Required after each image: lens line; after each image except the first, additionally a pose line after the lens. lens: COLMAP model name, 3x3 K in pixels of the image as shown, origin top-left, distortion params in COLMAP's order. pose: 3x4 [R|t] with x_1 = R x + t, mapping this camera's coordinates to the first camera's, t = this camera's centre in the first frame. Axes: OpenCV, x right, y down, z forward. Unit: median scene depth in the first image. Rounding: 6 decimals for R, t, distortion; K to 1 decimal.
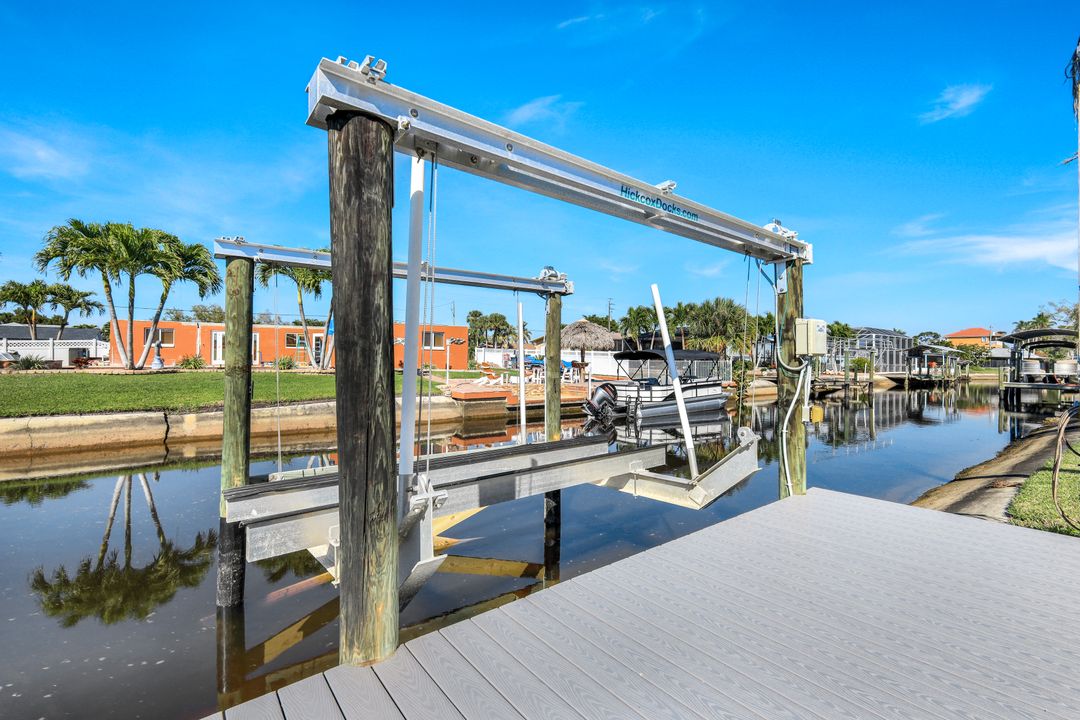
lens RADIAL K [[473.0, 0, 541.6], [0, 473.0, 359.8], [0, 0, 1]] dist [0.011646, 0.001623]
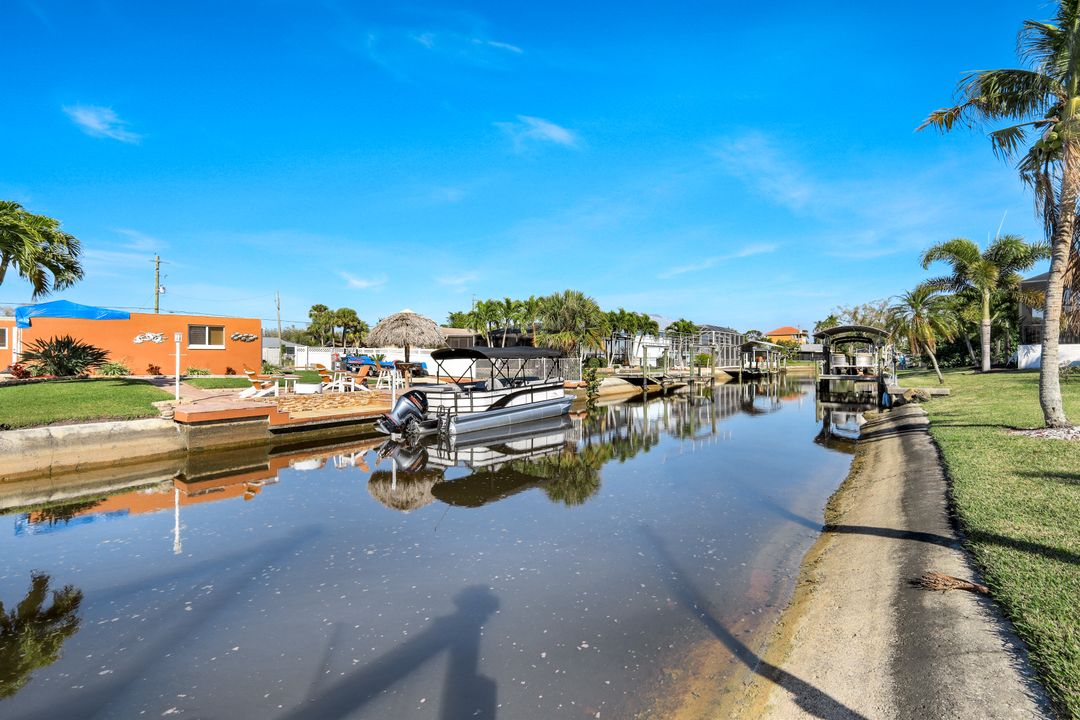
lens RADIAL K [[473.0, 0, 541.4], [0, 473.0, 358.3], [0, 0, 1]] dist [0.011646, 0.001623]
pose [[0.965663, -0.013591, 0.259441, 0.082780], [0.013426, 0.999907, 0.002405, -0.001190], [-0.259450, 0.001161, 0.965756, 0.126072]]
